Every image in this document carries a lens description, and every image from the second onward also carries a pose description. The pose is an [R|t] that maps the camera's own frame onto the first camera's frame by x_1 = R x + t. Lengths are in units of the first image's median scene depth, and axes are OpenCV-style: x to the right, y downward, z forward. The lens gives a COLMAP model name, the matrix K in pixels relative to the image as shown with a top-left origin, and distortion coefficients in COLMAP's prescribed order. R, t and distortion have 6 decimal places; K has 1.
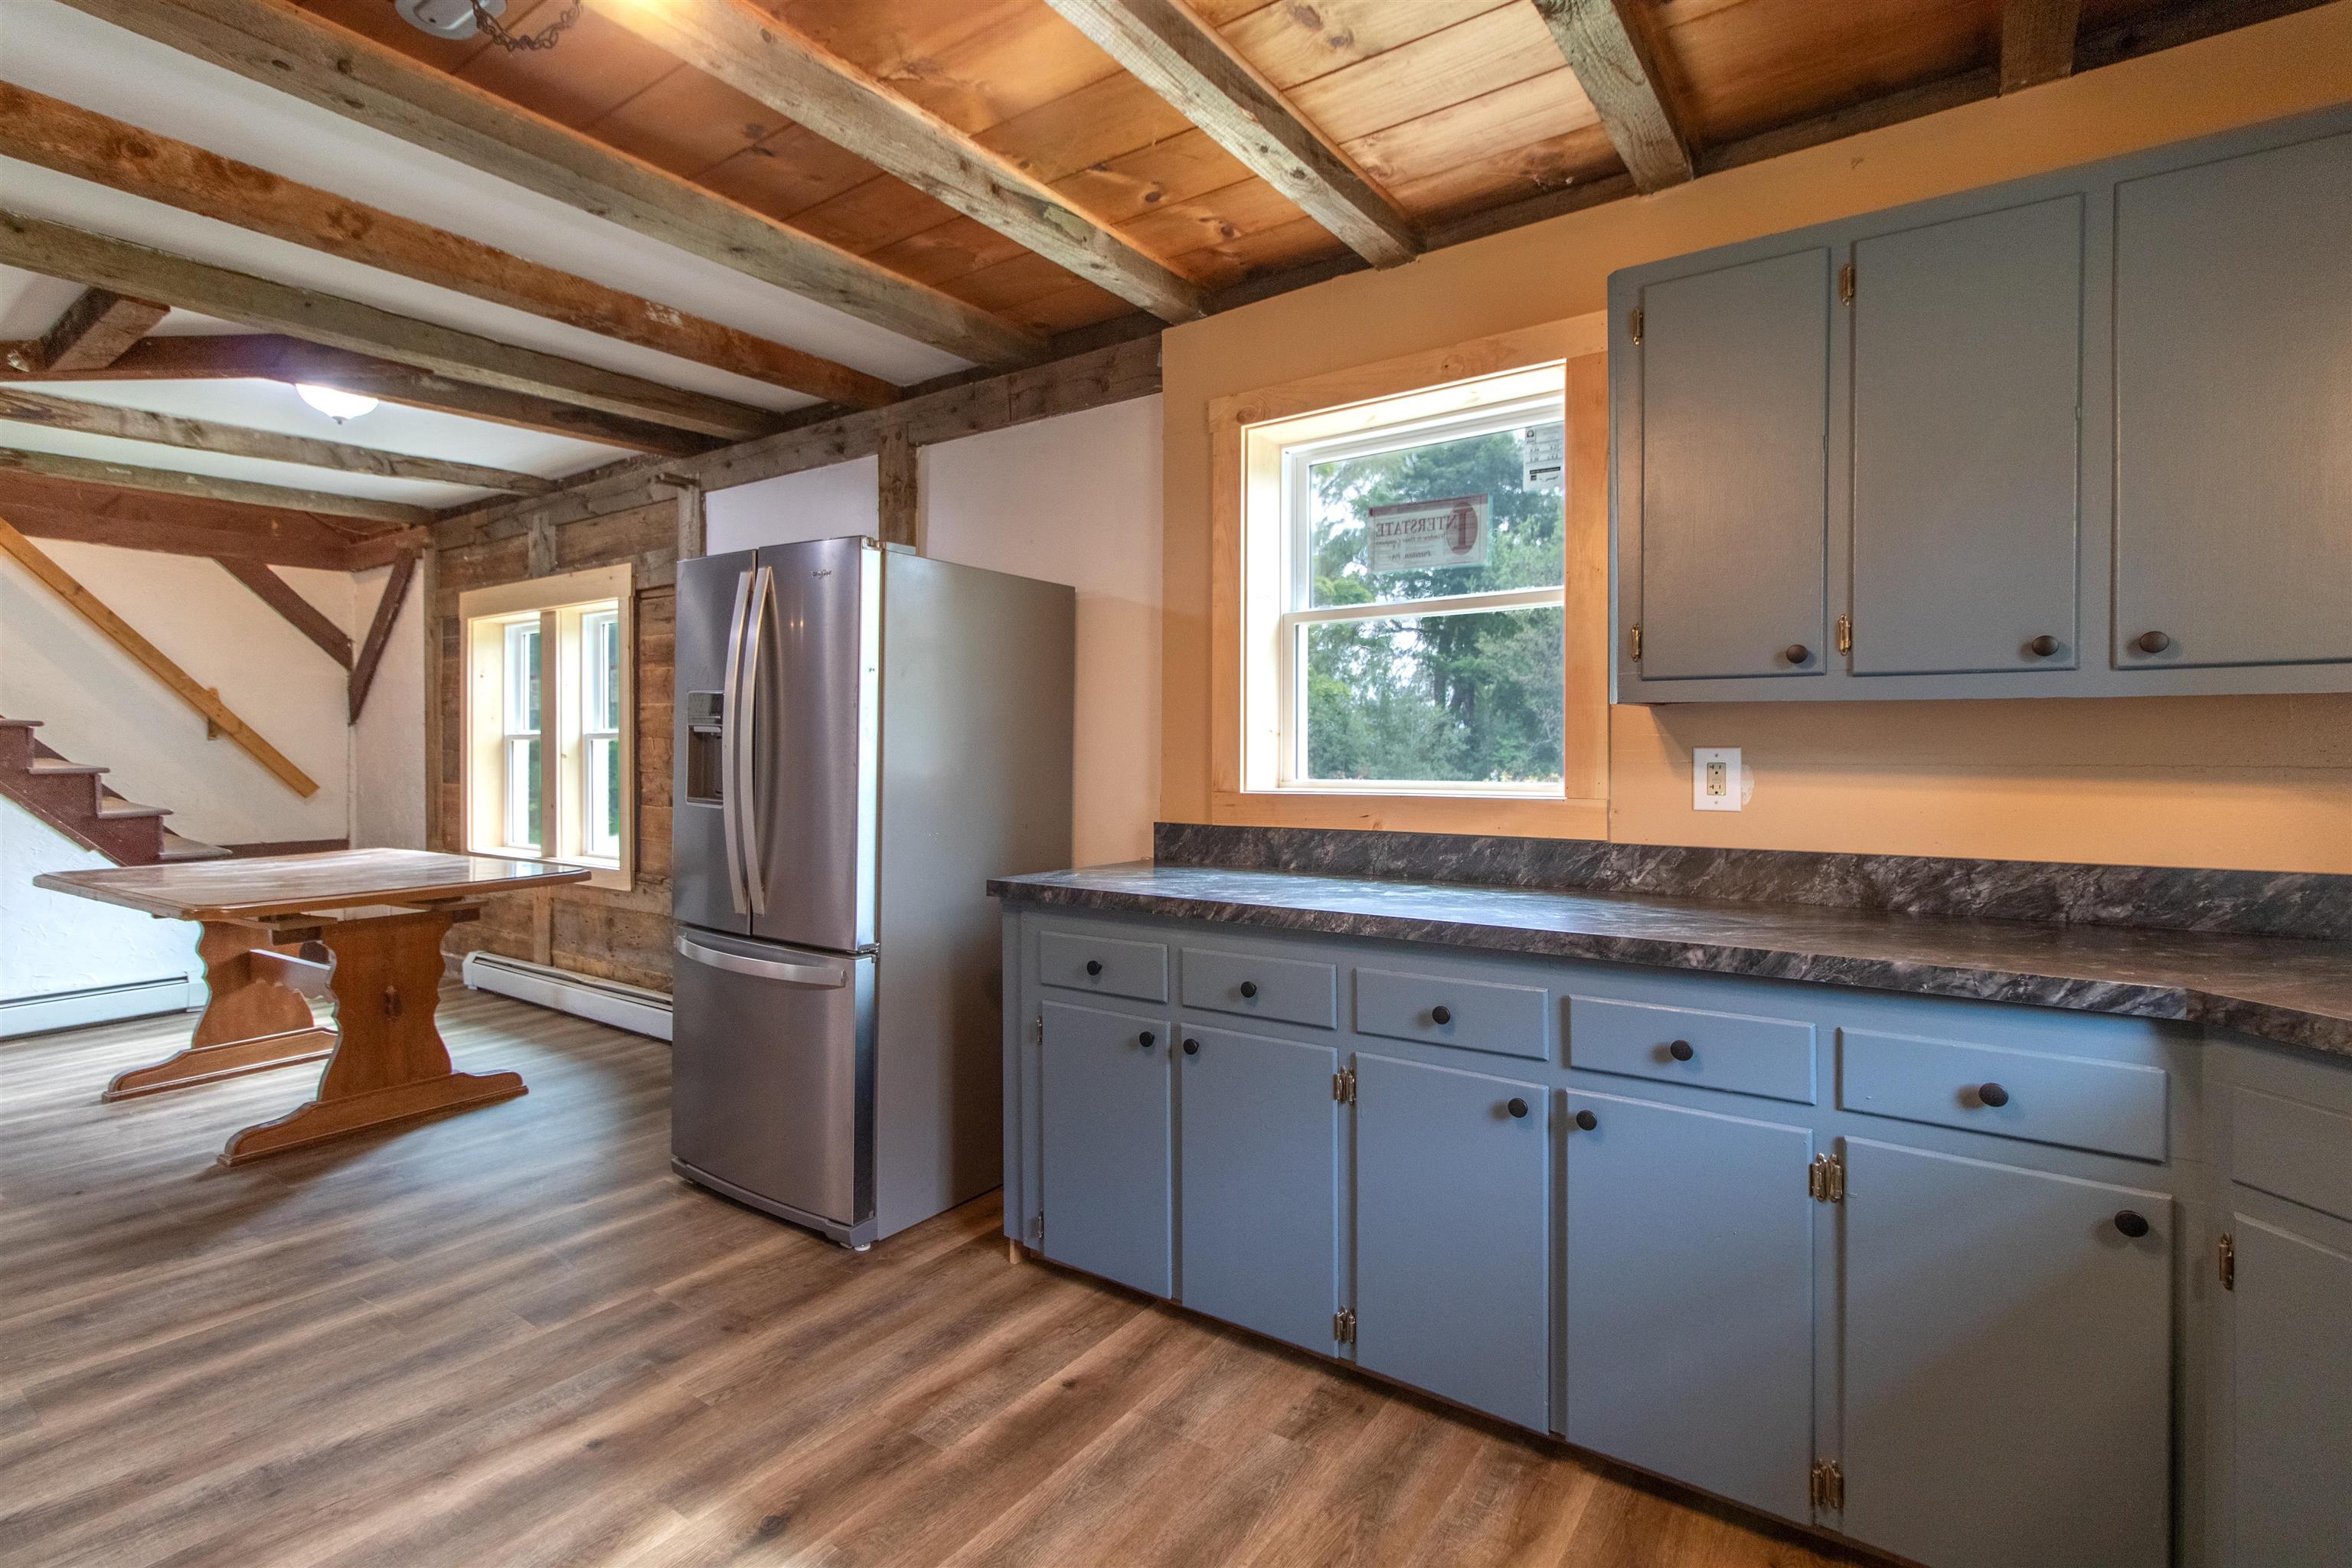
lens RADIAL K [[1092.7, 0, 1181.9], [0, 1092.7, 746.4], [0, 0, 1]] dist [0.004366, -0.000406]
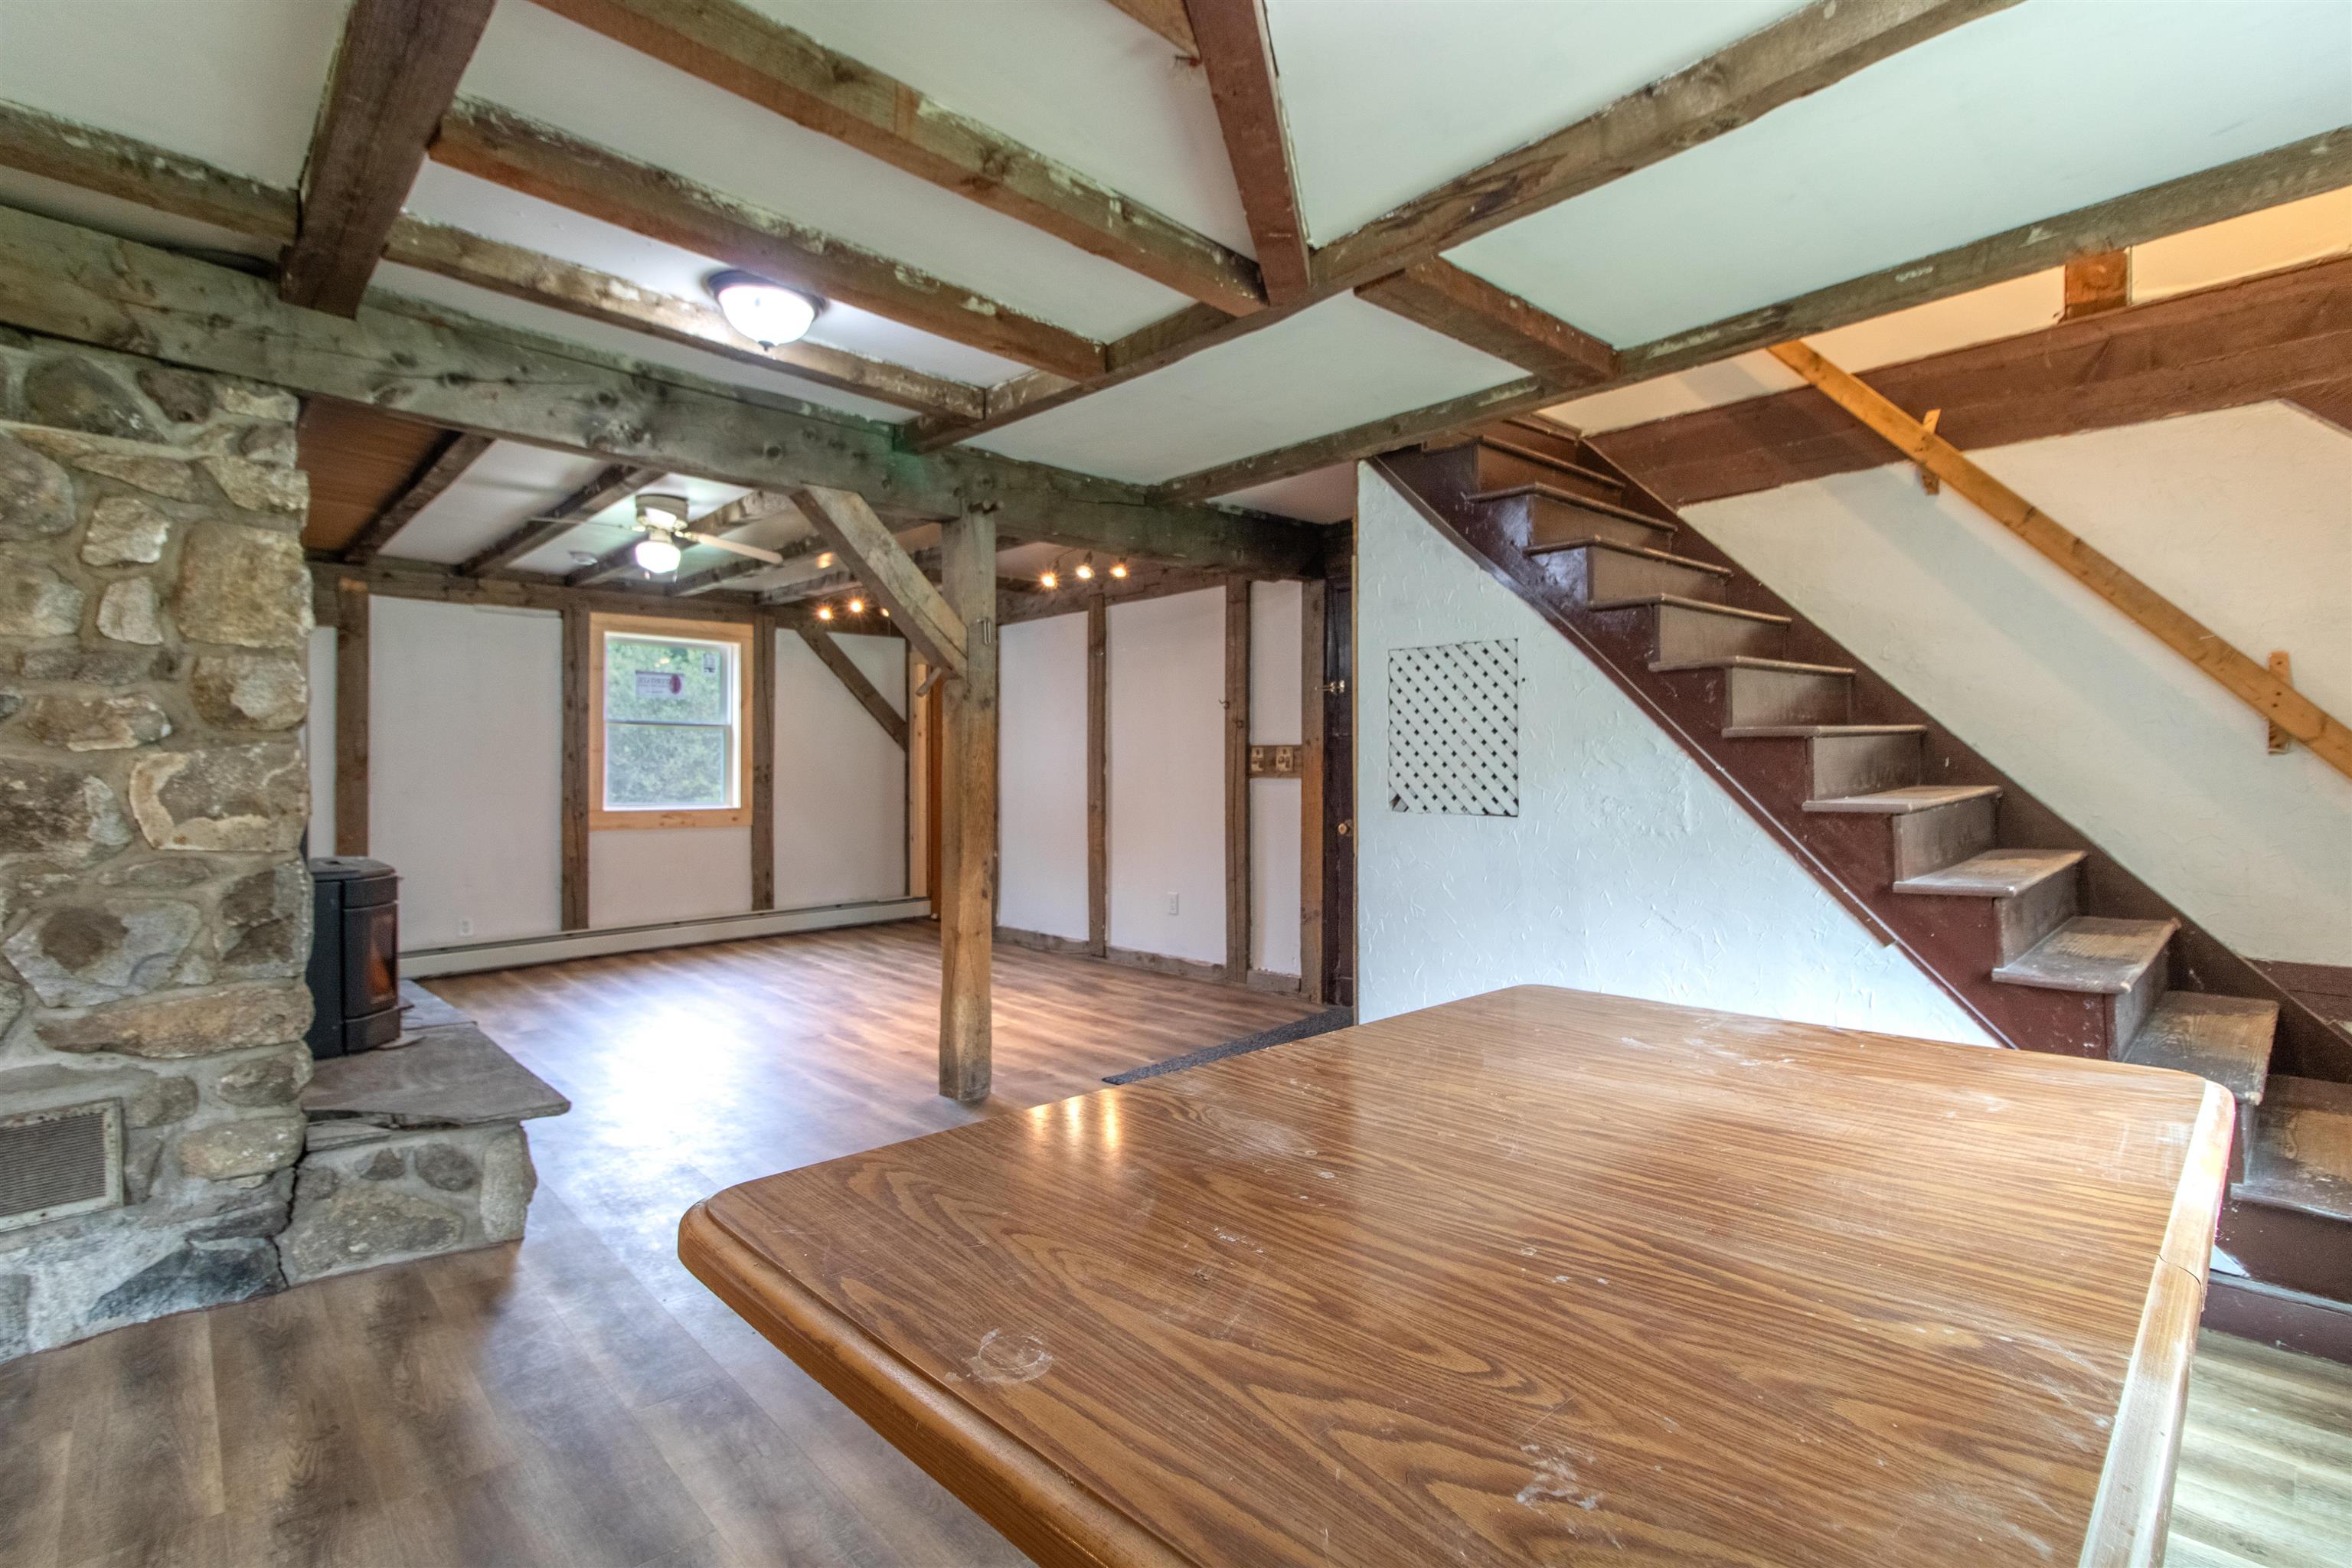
lens RADIAL K [[1092.7, 0, 1170.1], [0, 1092.7, 772.0], [0, 0, 1]] dist [0.004366, -0.000406]
pose [[-0.208125, -0.000831, -0.978102, -0.547034], [0.001110, 0.999999, -0.001085, 0.004815], [0.978102, -0.001312, -0.208124, 1.185045]]
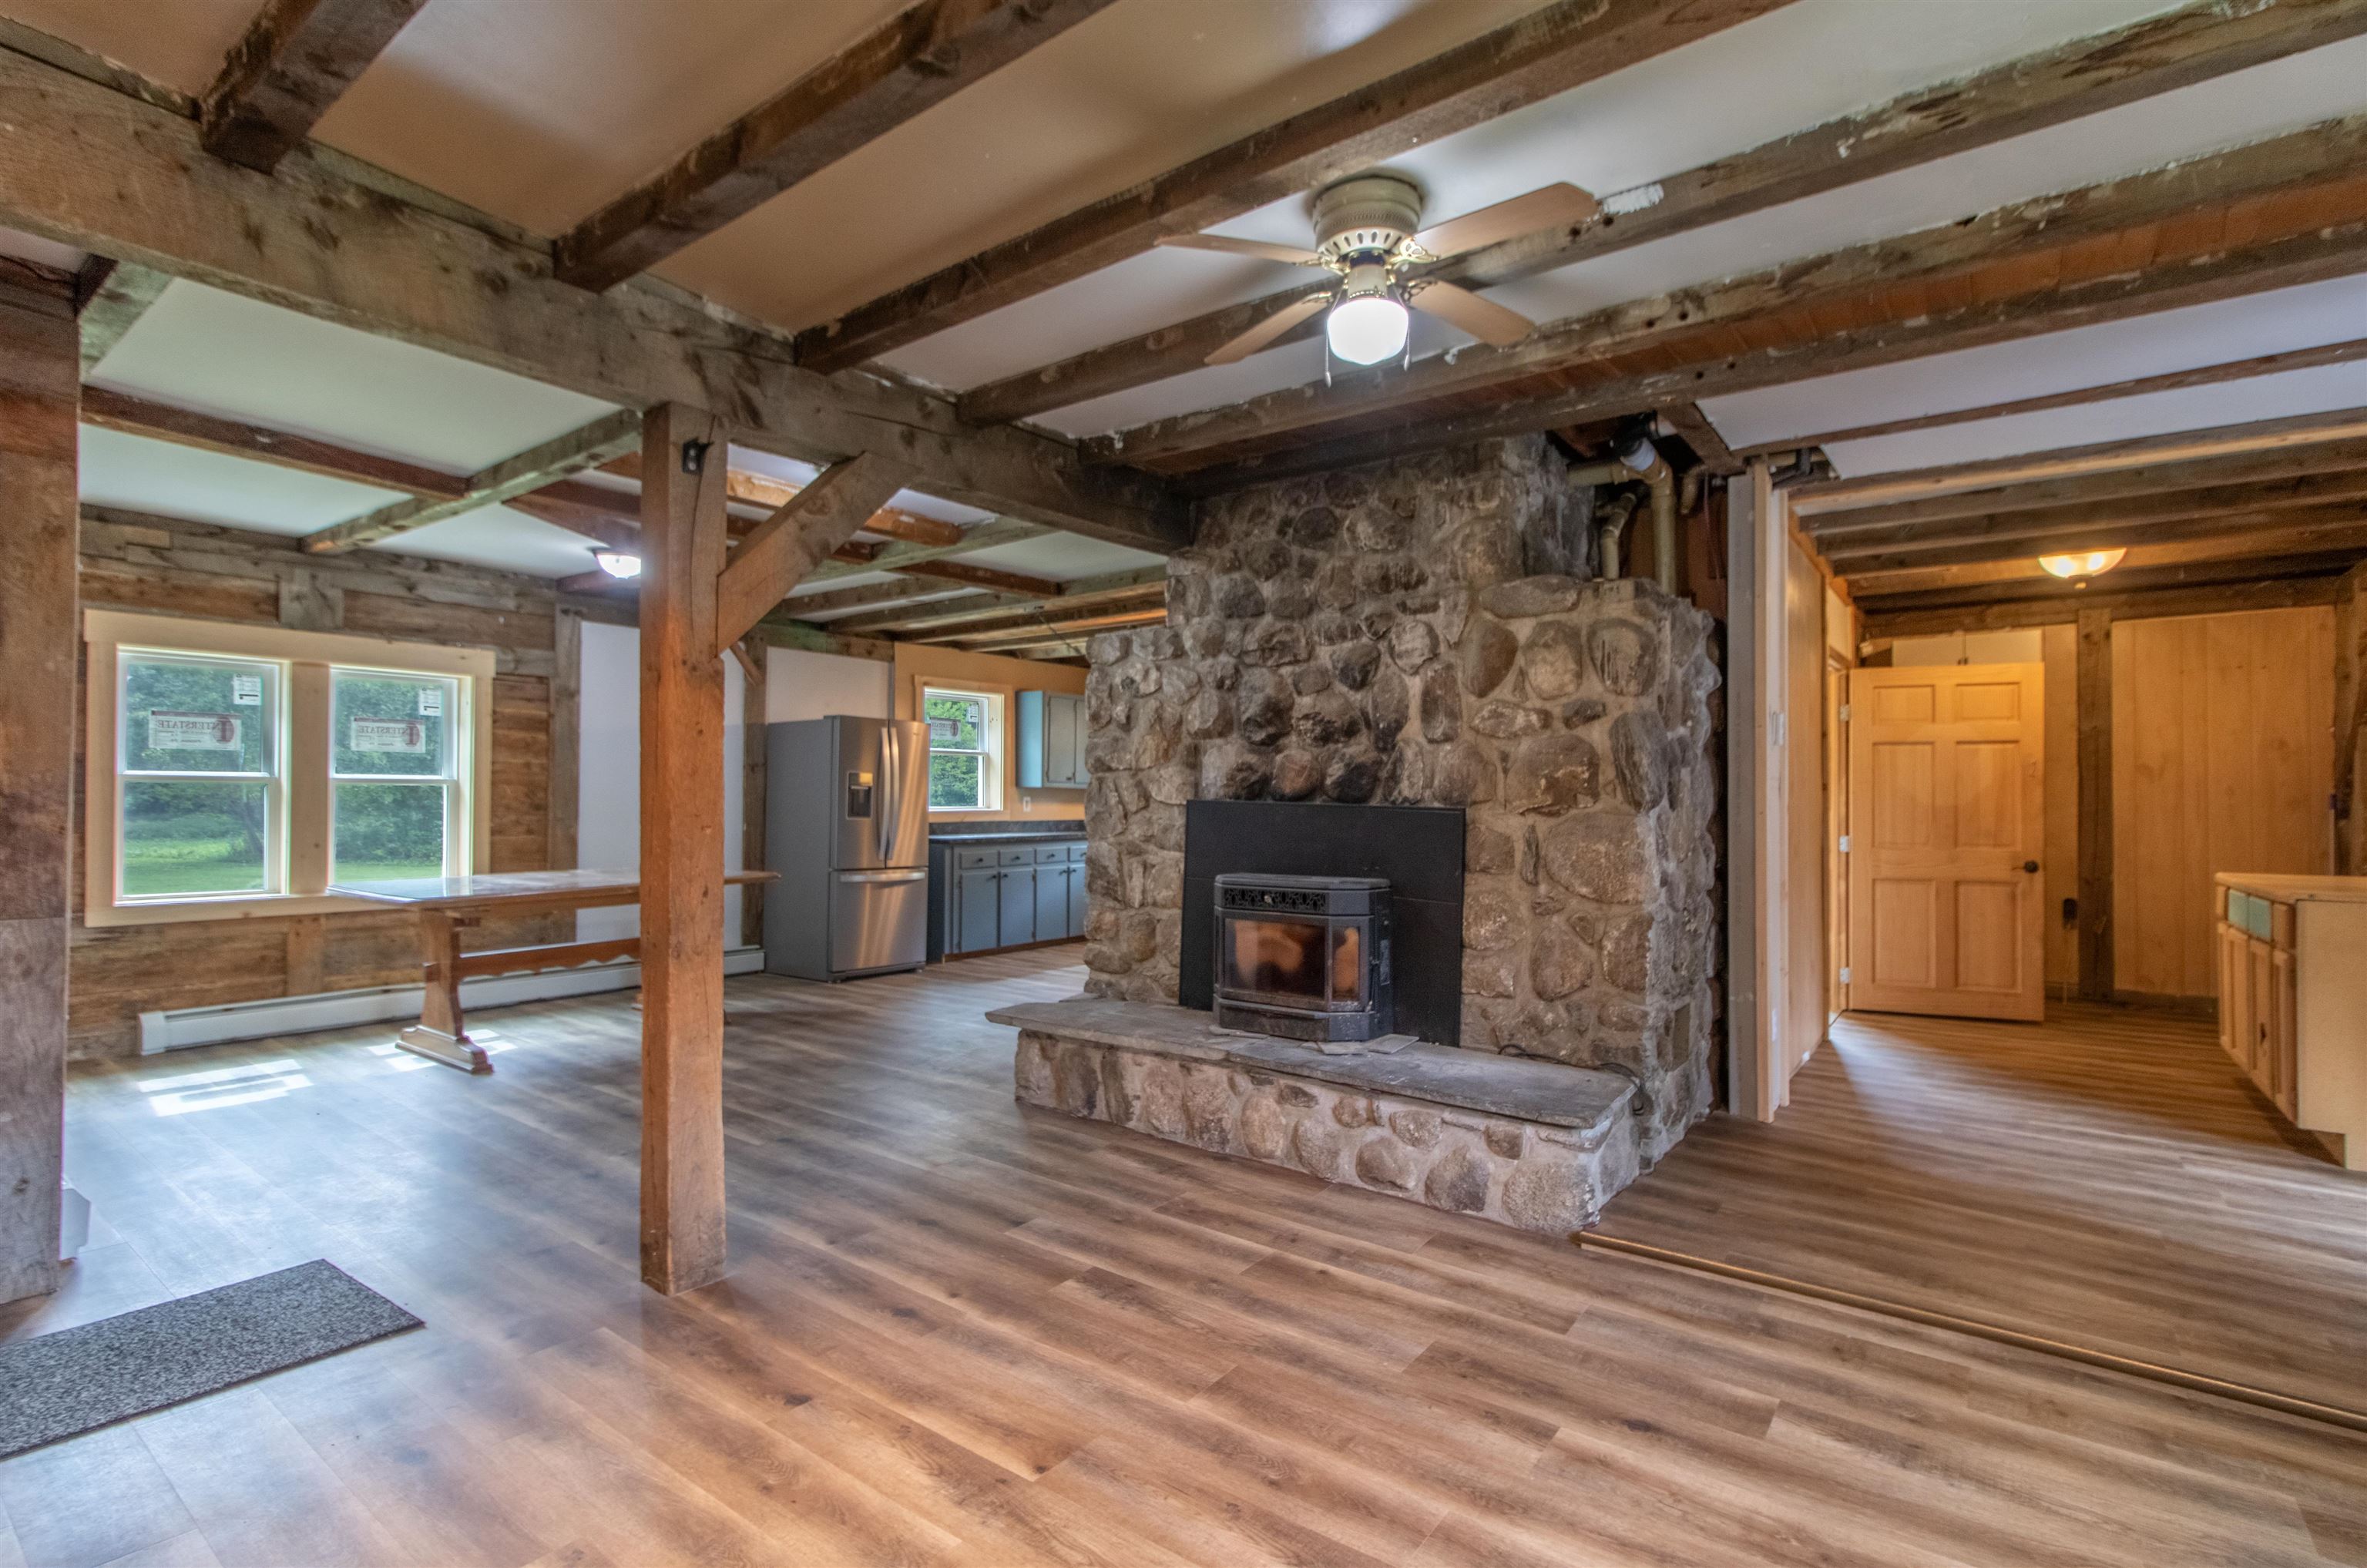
lens RADIAL K [[1099.7, 0, 1186.7], [0, 1099.7, 790.3], [0, 0, 1]] dist [0.004366, -0.000406]
pose [[0.030829, 0.009250, 0.999482, -2.776605], [-0.007475, 0.999931, -0.009024, 0.007115], [-0.999497, -0.007193, 0.030896, 0.189090]]
